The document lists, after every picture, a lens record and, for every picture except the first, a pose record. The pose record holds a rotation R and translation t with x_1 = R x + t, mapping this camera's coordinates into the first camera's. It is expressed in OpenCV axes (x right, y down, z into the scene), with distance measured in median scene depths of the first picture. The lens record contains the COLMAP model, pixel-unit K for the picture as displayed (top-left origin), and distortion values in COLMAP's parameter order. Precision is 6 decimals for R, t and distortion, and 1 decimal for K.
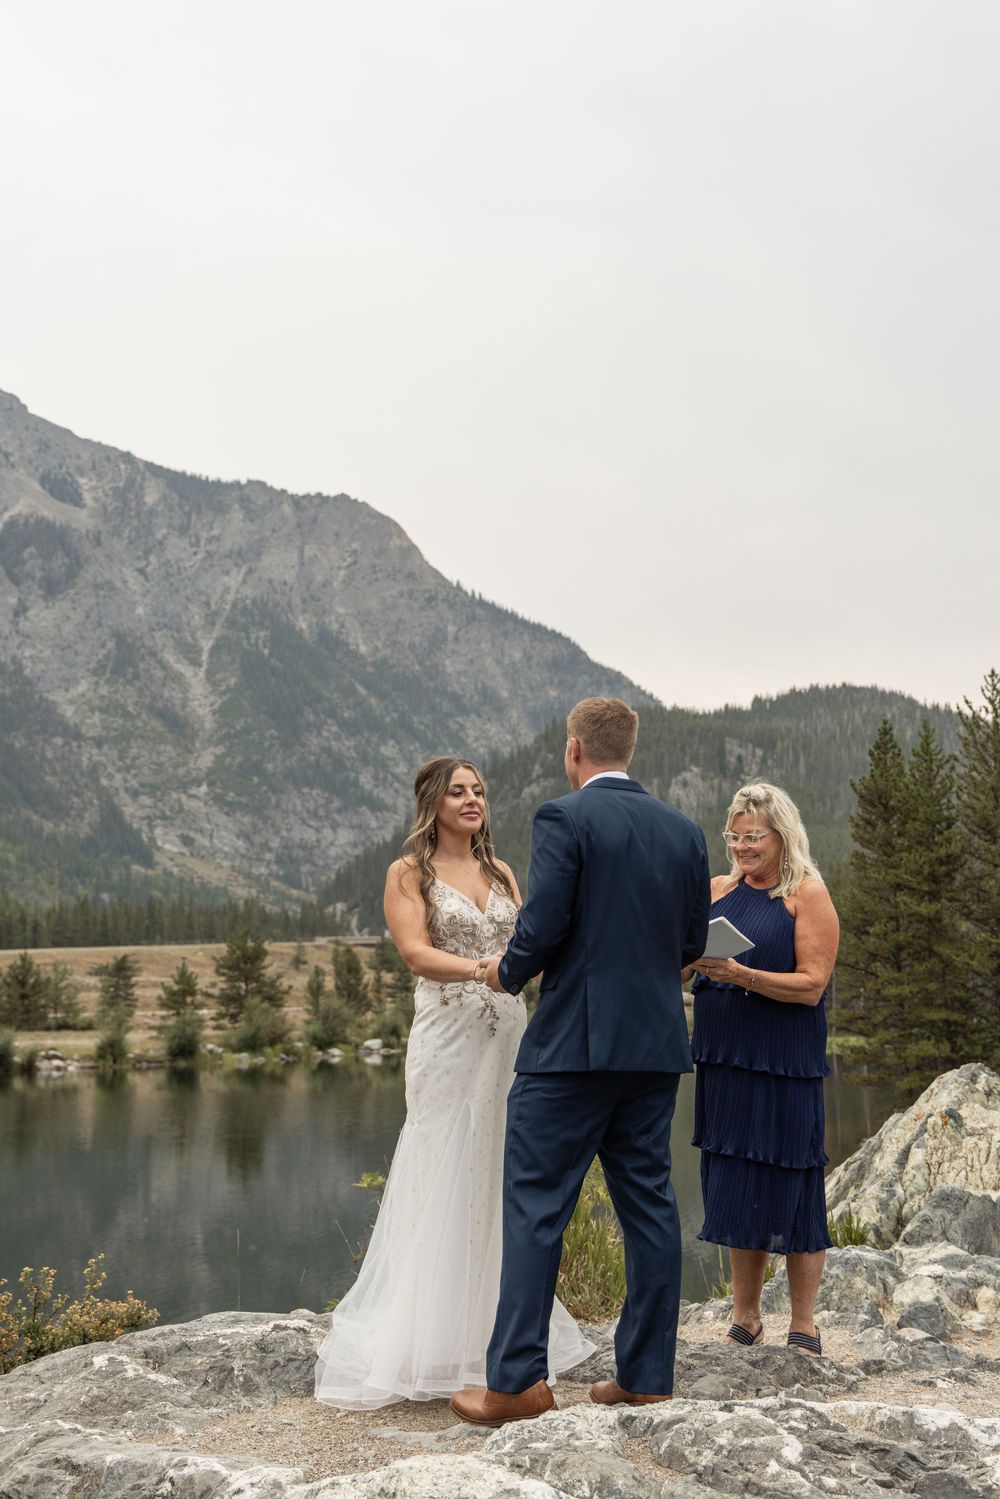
lens RADIAL K [[2013.0, 0, 493.1], [0, 2013.0, 749.6], [0, 0, 1]] dist [0.003641, 0.000000]
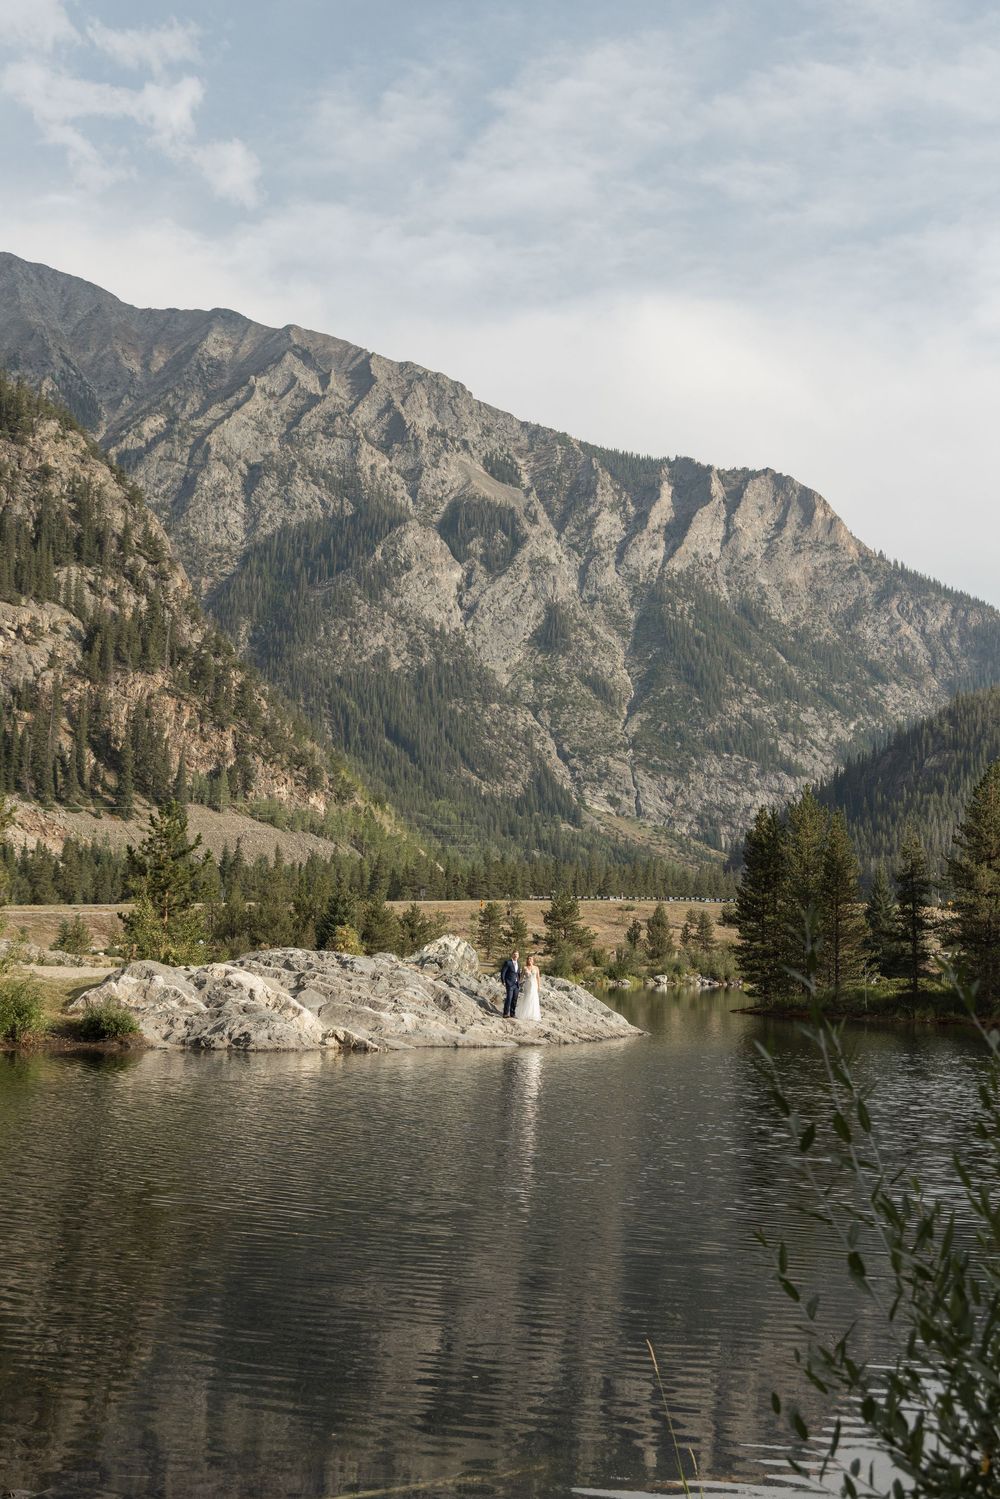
lens RADIAL K [[2013.0, 0, 461.2], [0, 2013.0, 759.5], [0, 0, 1]] dist [0.003641, 0.000000]
pose [[0.971941, 0.012051, -0.234917, 0.019528], [-0.005715, 0.999602, 0.027631, -0.005815], [0.235157, -0.025514, 0.971623, -0.053215]]
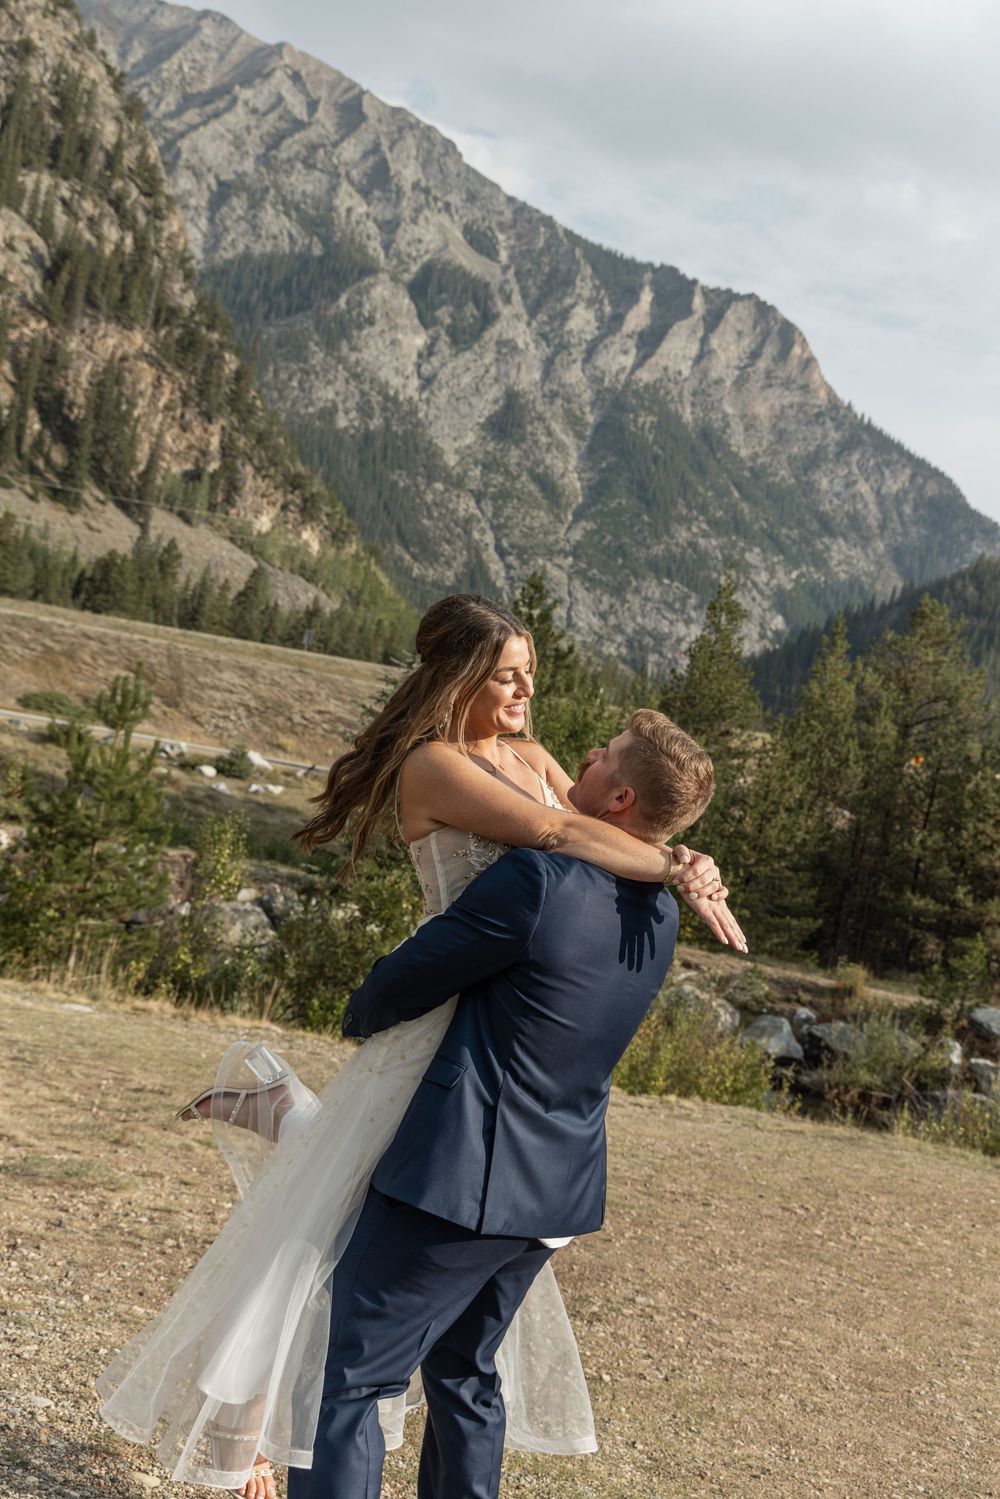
lens RADIAL K [[1791.0, 0, 428.5], [0, 1791.0, 744.2], [0, 0, 1]] dist [0.000069, 0.000000]
pose [[0.967529, 0.202440, -0.151347, -0.057380], [-0.185005, 0.975175, 0.121685, 0.013096], [0.172224, -0.089734, 0.980962, 0.098658]]
